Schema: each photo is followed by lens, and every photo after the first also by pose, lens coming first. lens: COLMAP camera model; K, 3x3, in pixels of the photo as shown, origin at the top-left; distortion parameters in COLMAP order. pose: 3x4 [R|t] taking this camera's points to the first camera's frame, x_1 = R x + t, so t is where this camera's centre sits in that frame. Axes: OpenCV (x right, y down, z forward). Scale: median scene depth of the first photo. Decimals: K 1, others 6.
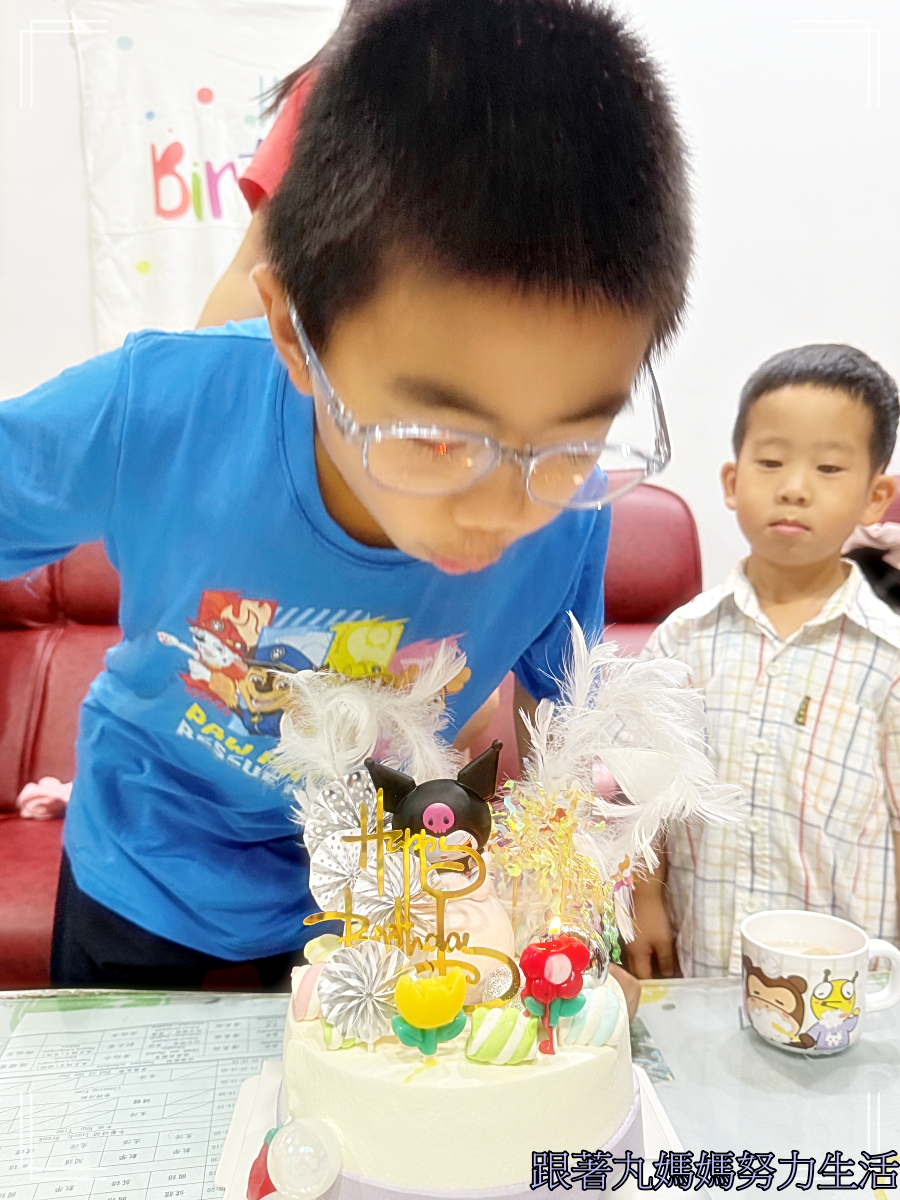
lens RADIAL K [[959.6, 0, 450.0], [0, 959.6, 600.0], [0, 0, 1]] dist [0.053180, -0.074067]
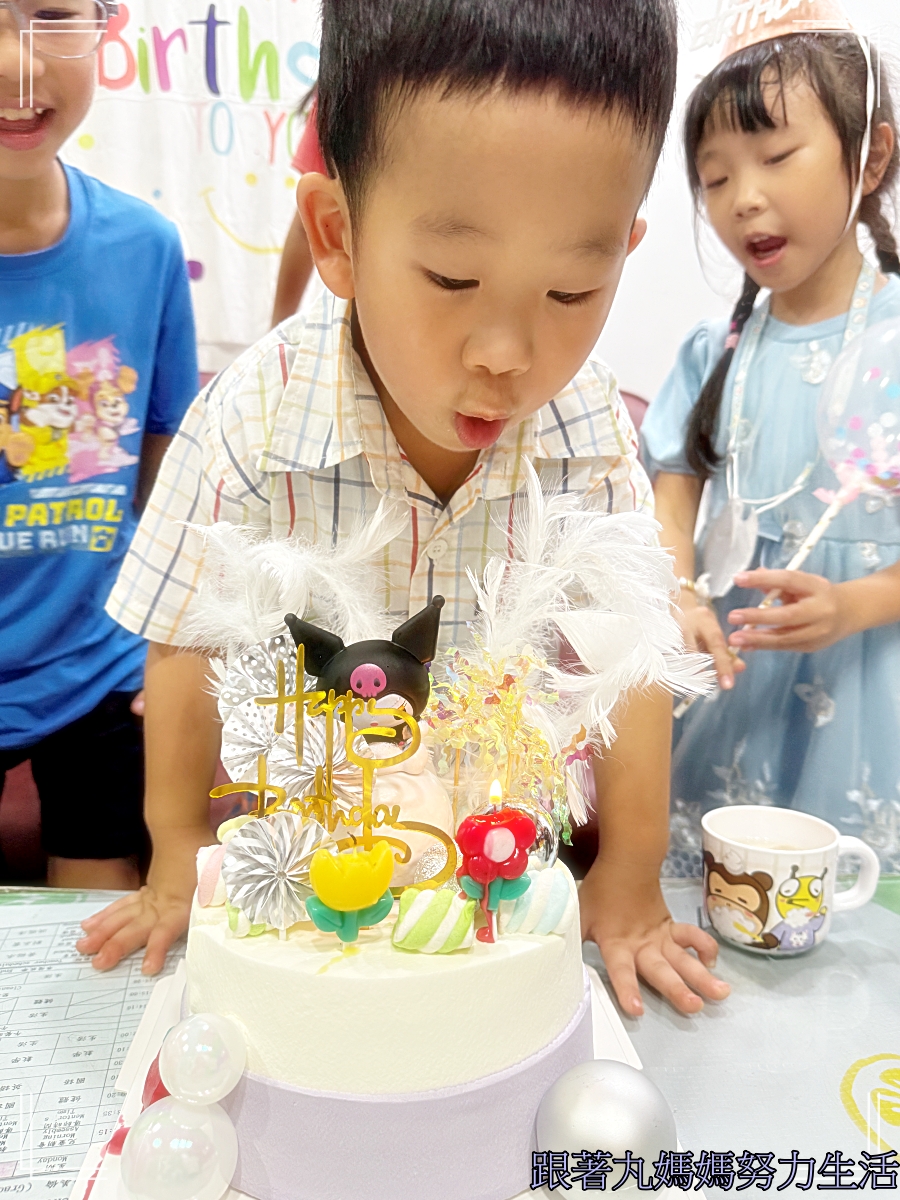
lens RADIAL K [[949.0, 0, 446.6], [0, 949.0, 583.5], [0, 0, 1]] dist [0.087130, -0.137585]
pose [[0.999408, 0.015114, 0.030897, 0.030034], [-0.016726, 0.998476, 0.052584, 0.089371], [-0.030055, -0.053069, 0.998138, 0.135582]]
